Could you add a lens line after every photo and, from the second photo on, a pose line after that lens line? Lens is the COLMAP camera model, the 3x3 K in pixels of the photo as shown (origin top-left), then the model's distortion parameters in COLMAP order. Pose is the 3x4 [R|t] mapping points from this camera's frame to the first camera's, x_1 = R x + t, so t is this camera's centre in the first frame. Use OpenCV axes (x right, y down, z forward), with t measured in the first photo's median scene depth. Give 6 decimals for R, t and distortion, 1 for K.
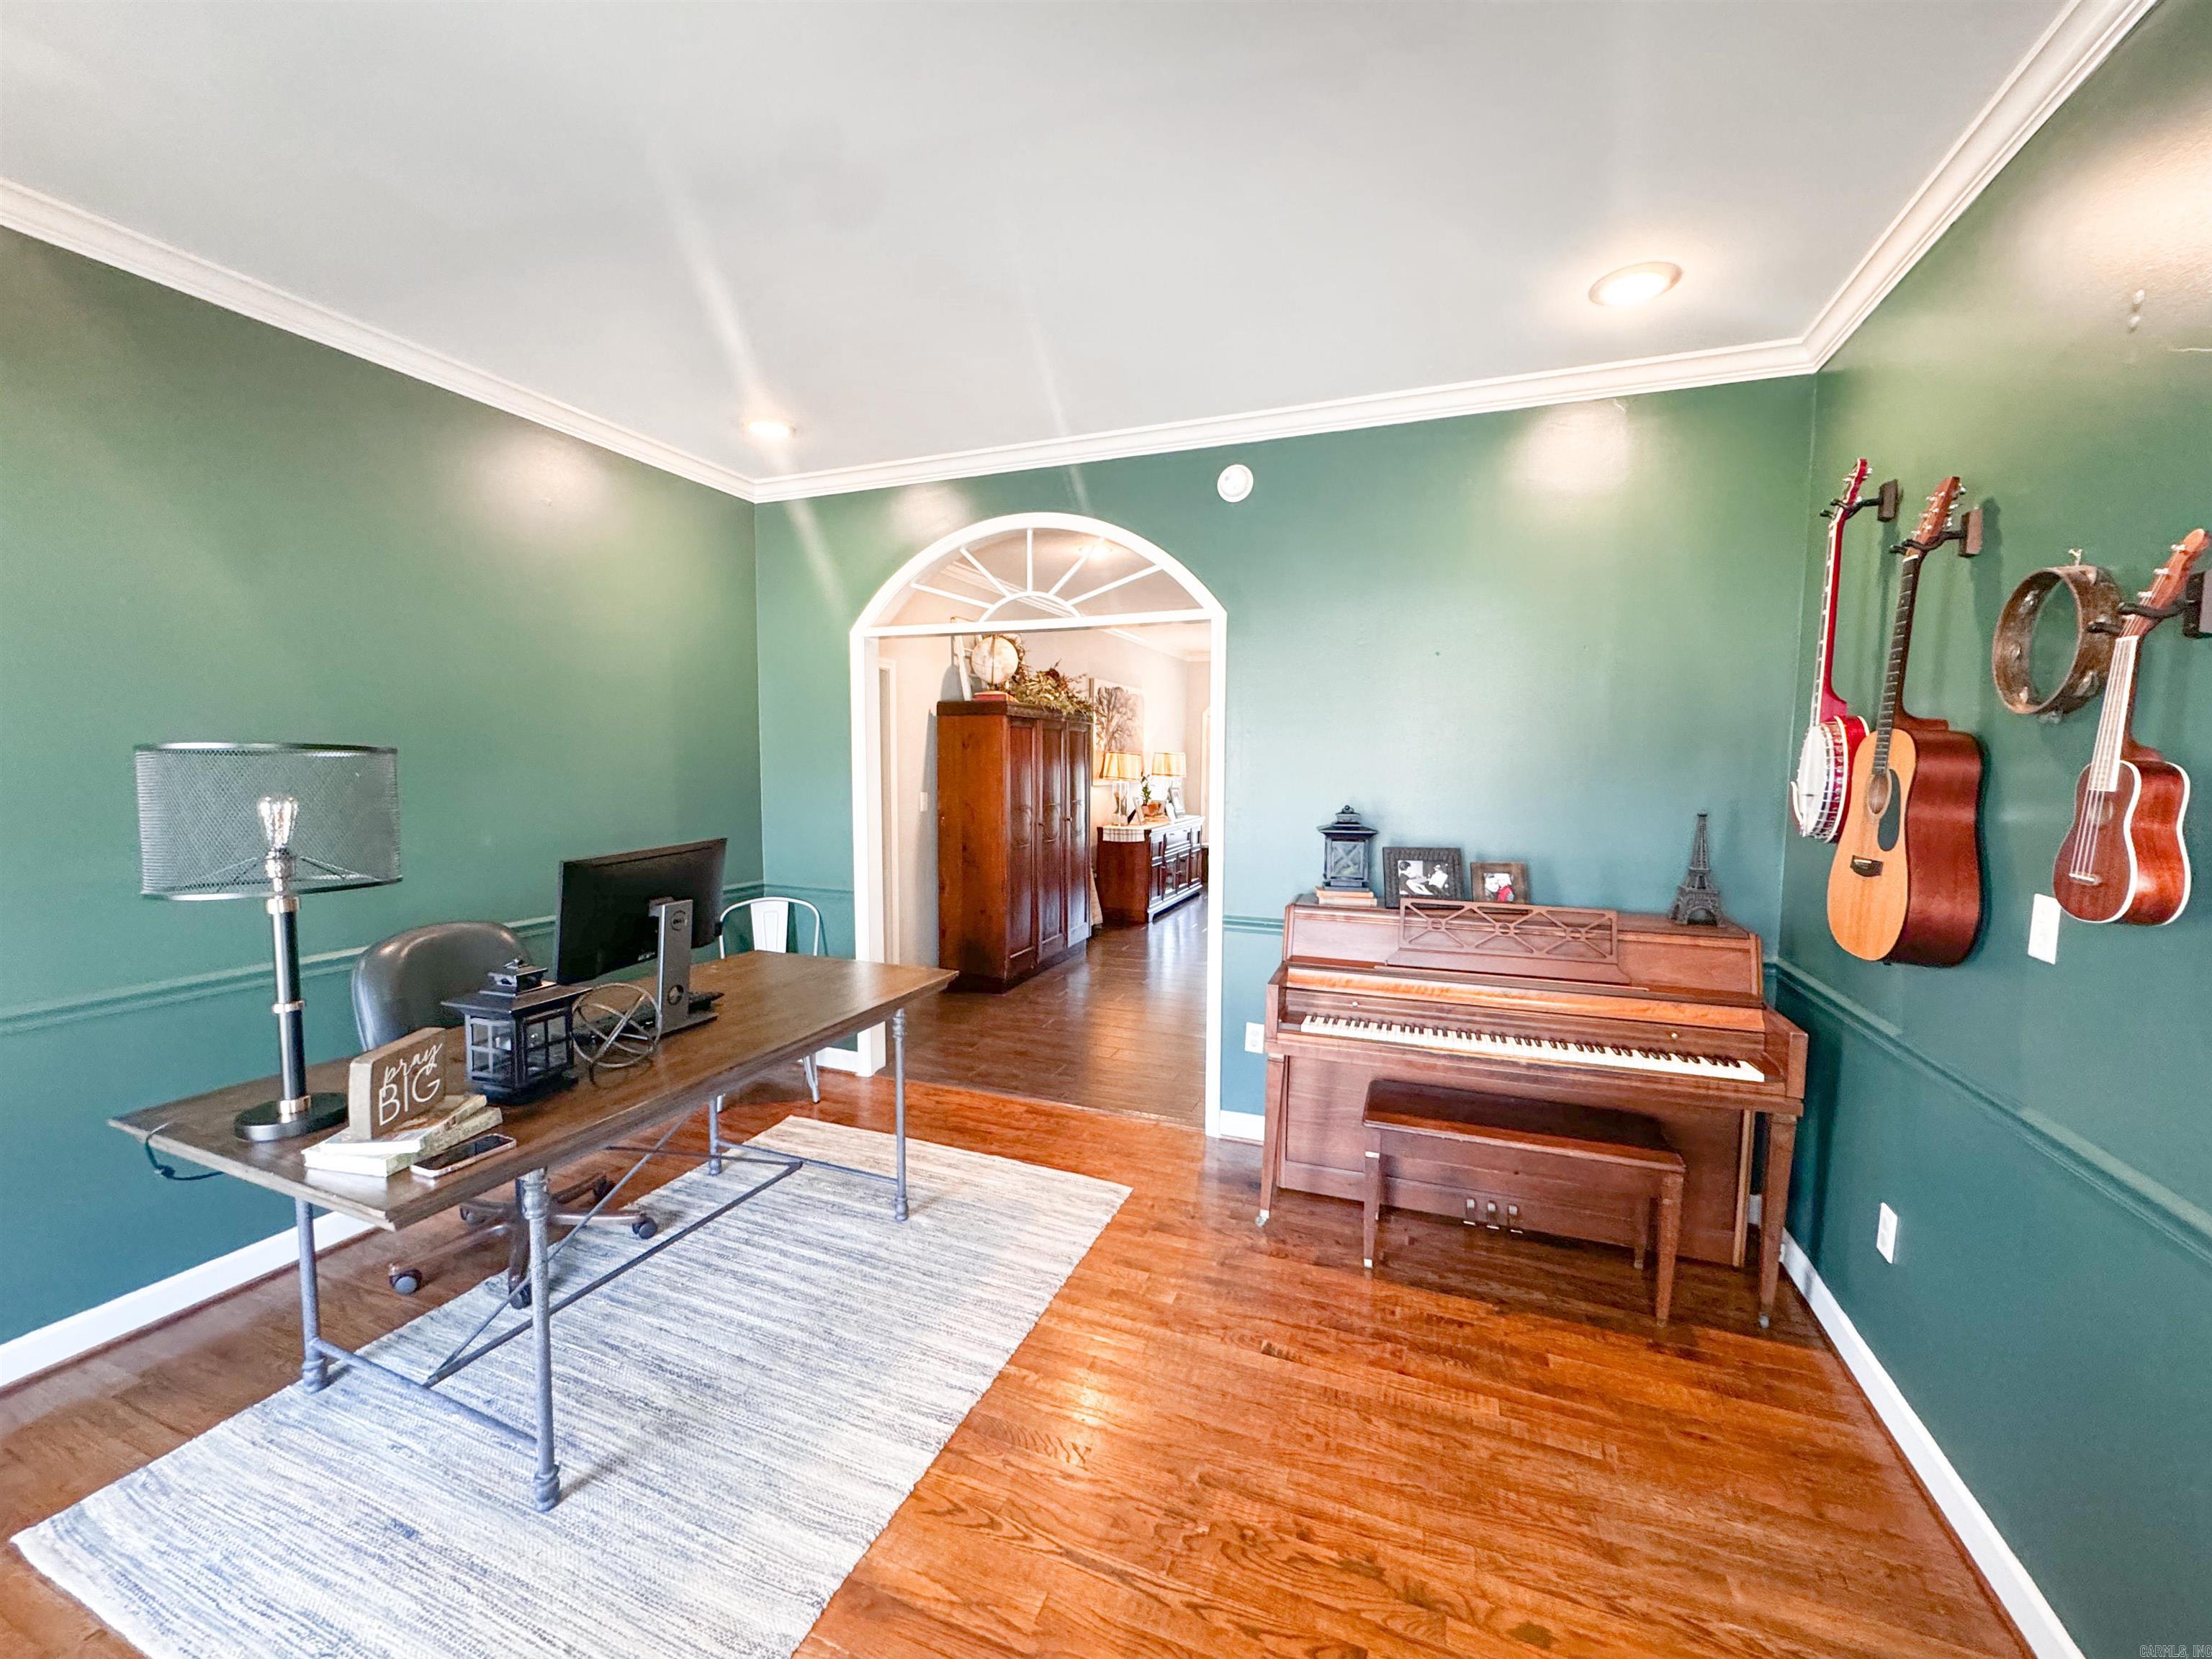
lens RADIAL K [[885.8, 0, 1098.7], [0, 885.8, 829.0], [0, 0, 1]] dist [-0.001453, 0.000022]
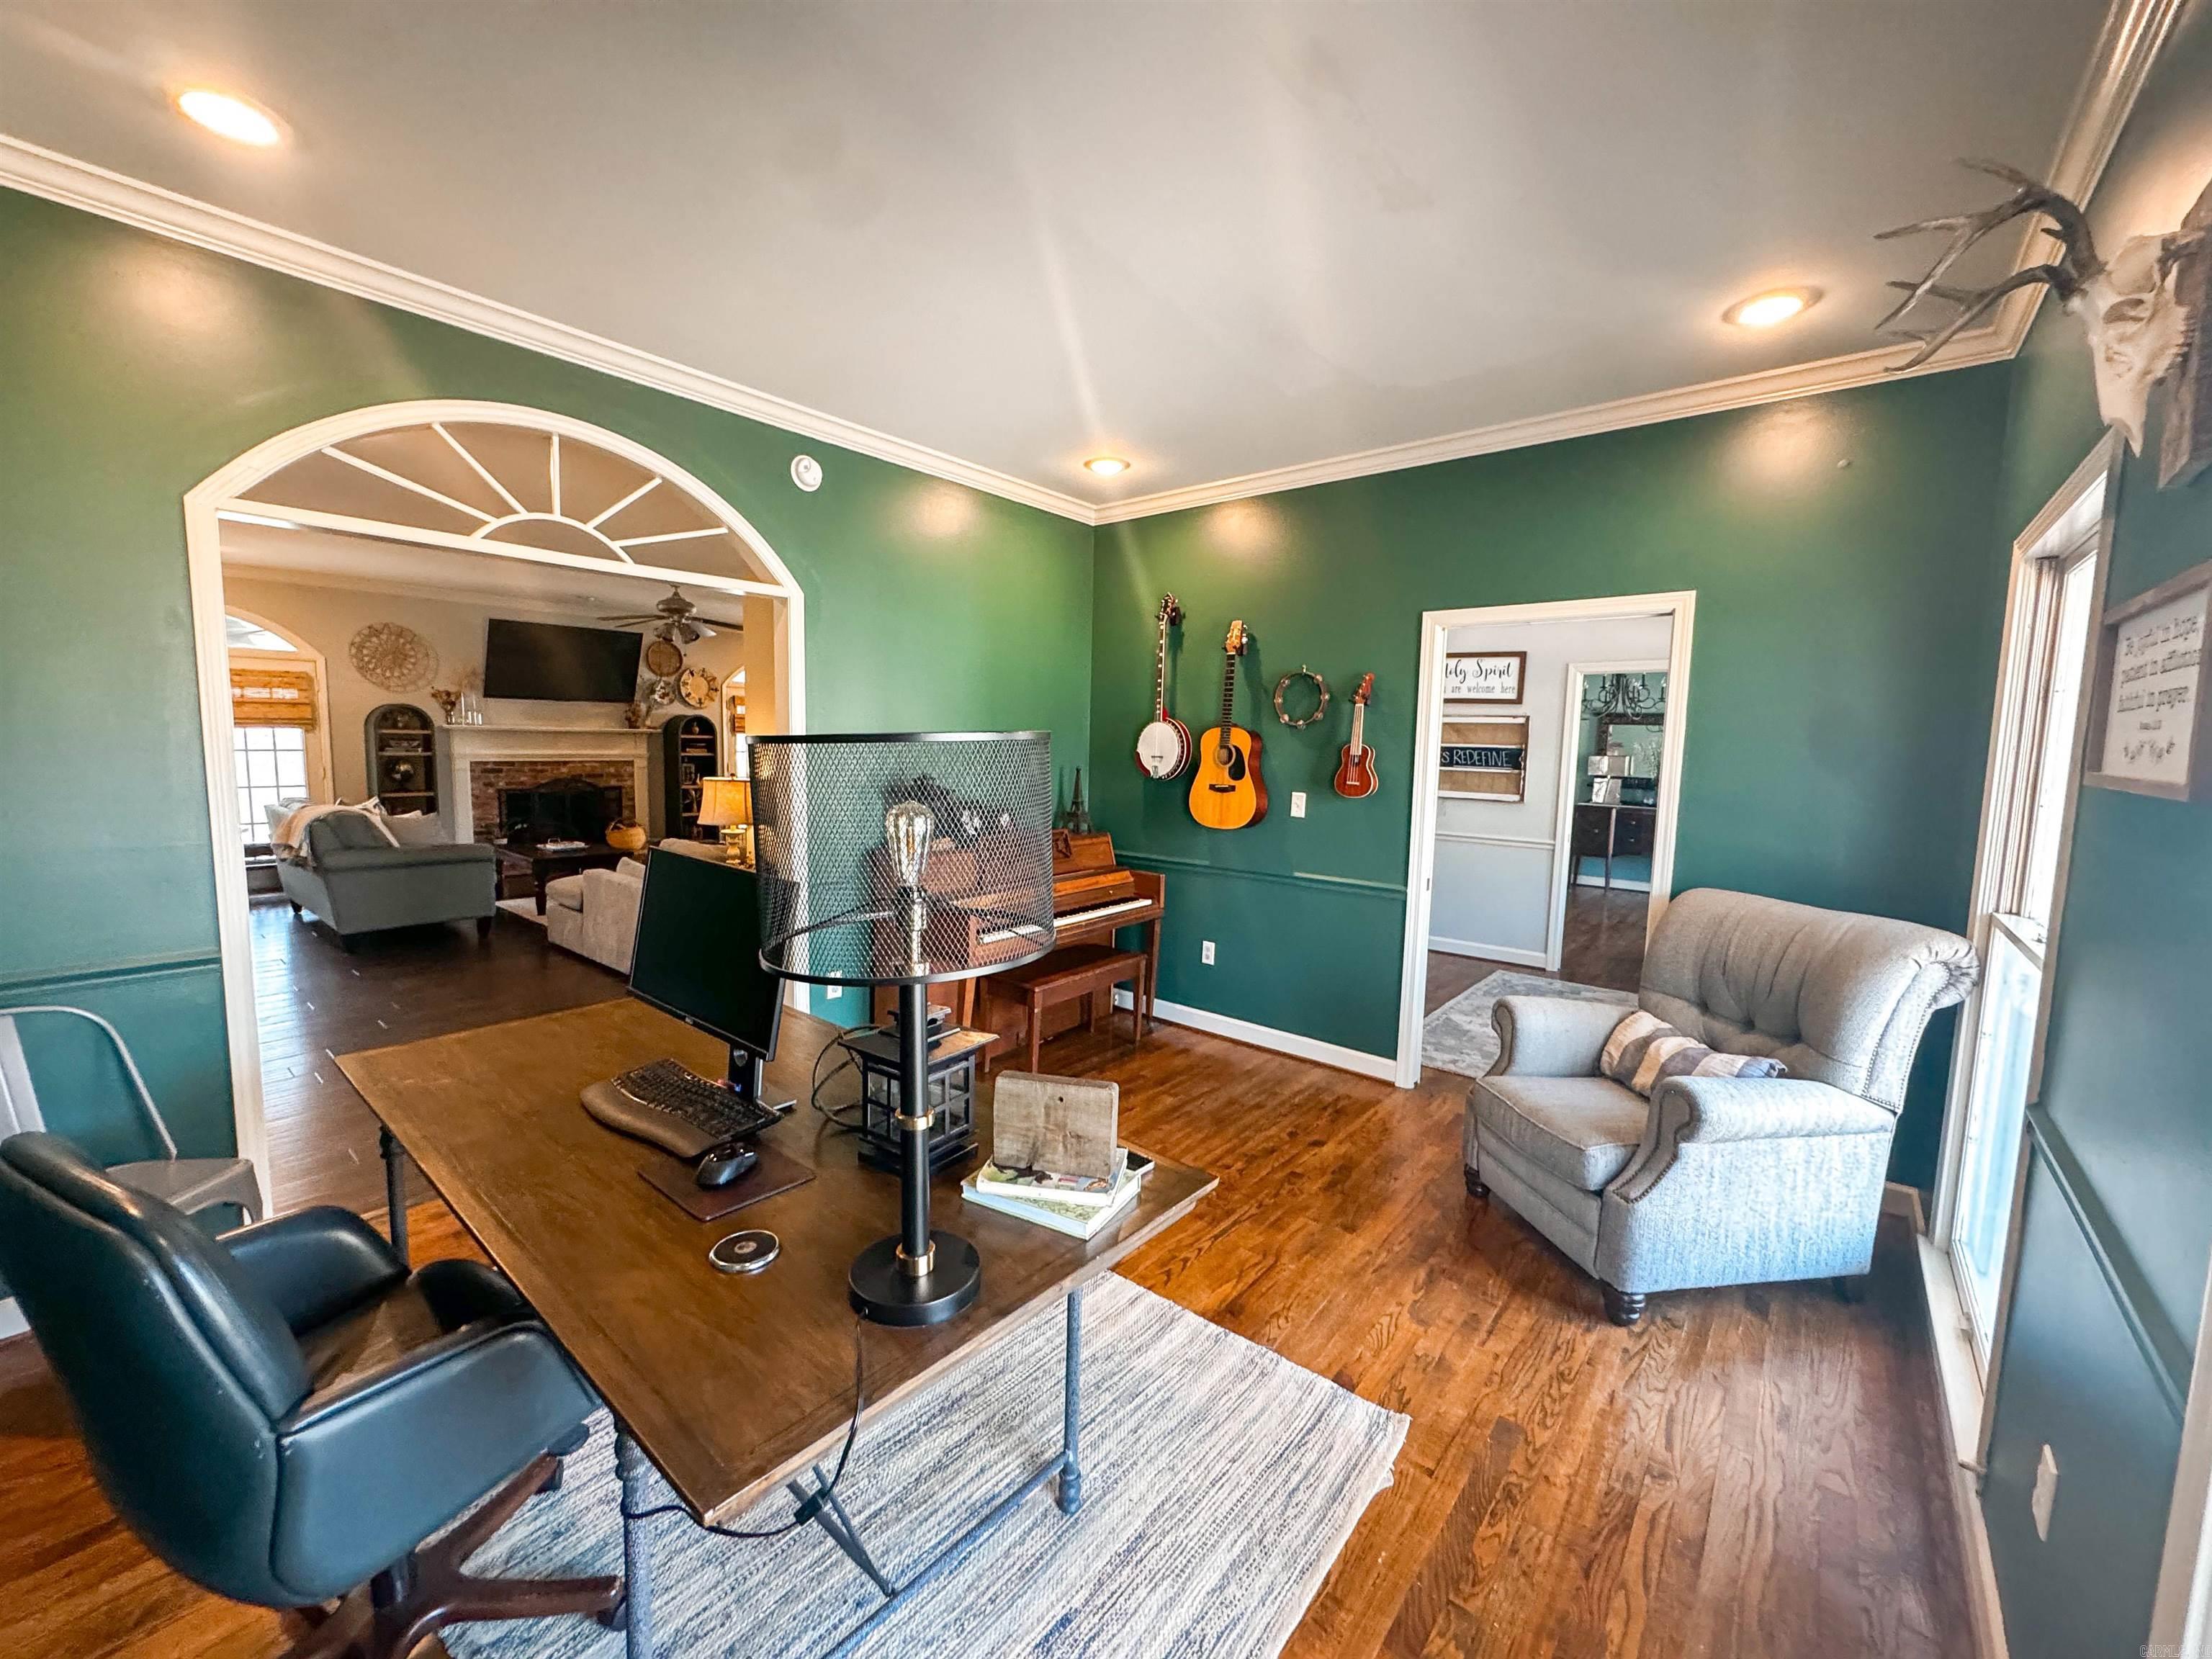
lens RADIAL K [[885.8, 0, 1098.7], [0, 885.8, 829.0], [0, 0, 1]] dist [-0.001453, 0.000022]
pose [[0.307889, -0.095591, 0.946608, -1.047260], [0.055701, 0.995044, 0.082365, -0.043939], [-0.949790, 0.027368, 0.311687, 0.457986]]
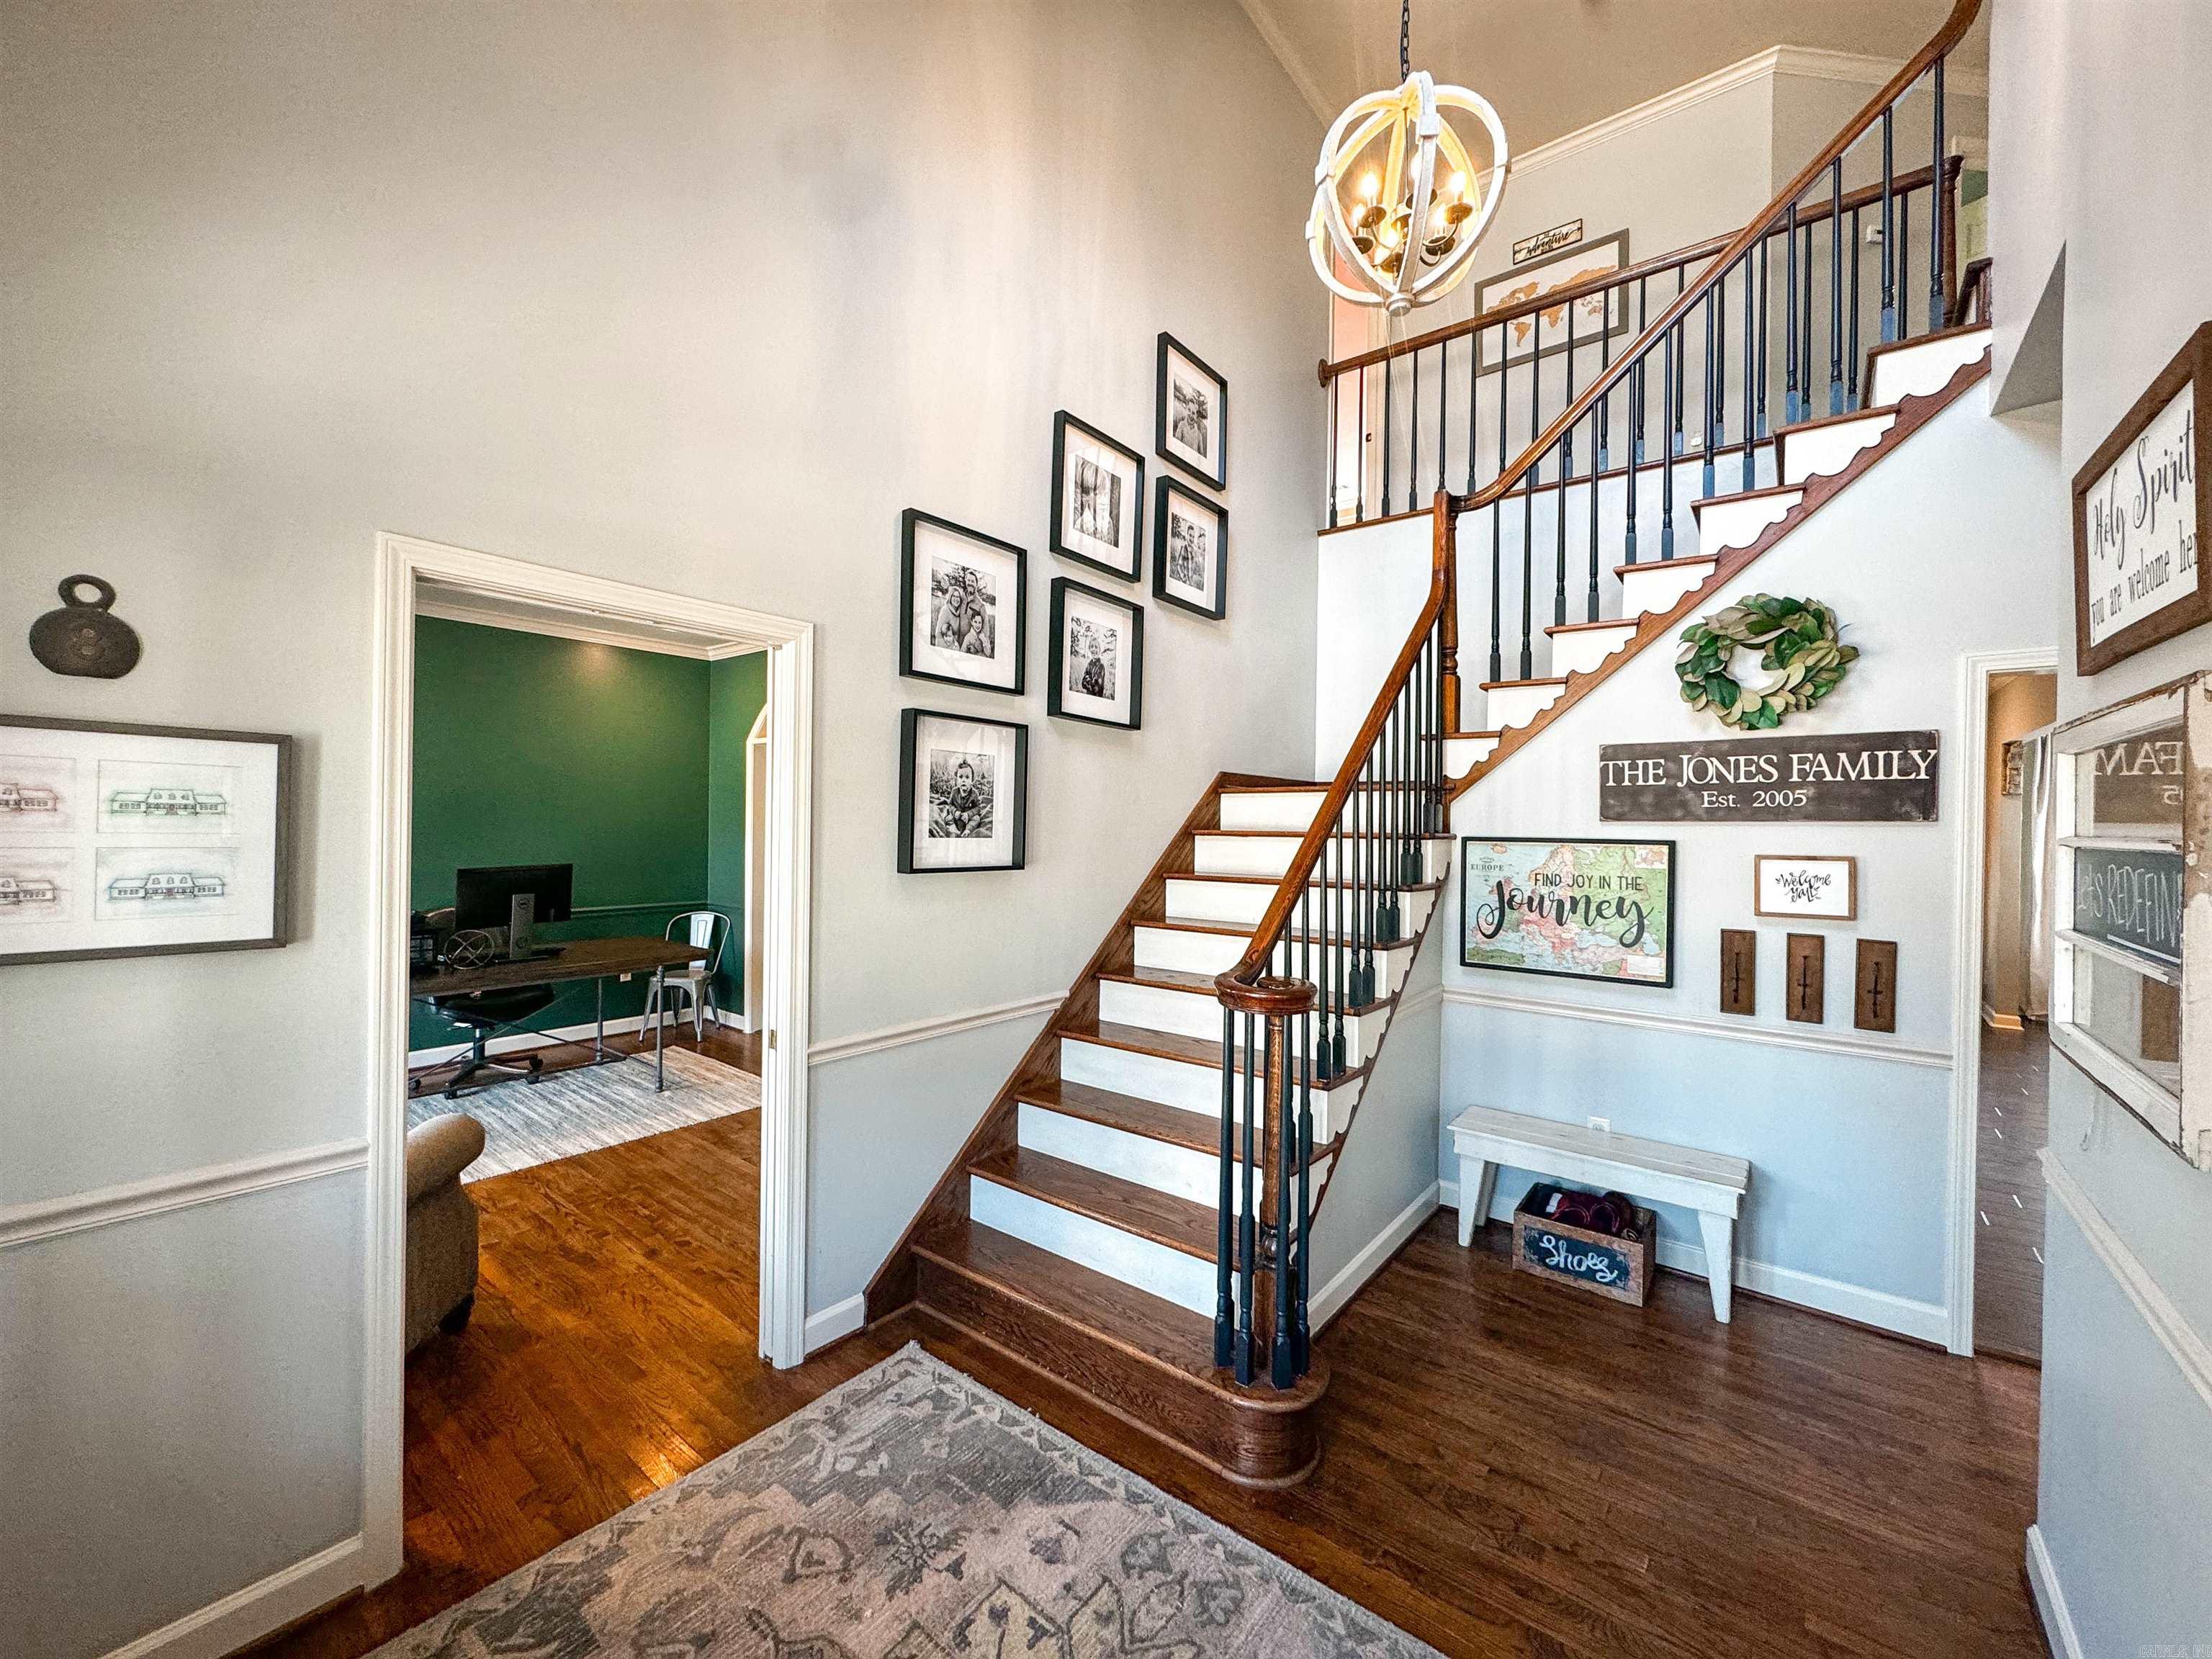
lens RADIAL K [[885.8, 0, 1098.7], [0, 885.8, 829.0], [0, 0, 1]] dist [-0.001453, 0.000022]
pose [[0.954260, 0.011012, -0.298774, 1.275694], [-0.033879, 0.996868, -0.071465, 0.036106], [0.297052, 0.078318, 0.951644, -0.476882]]
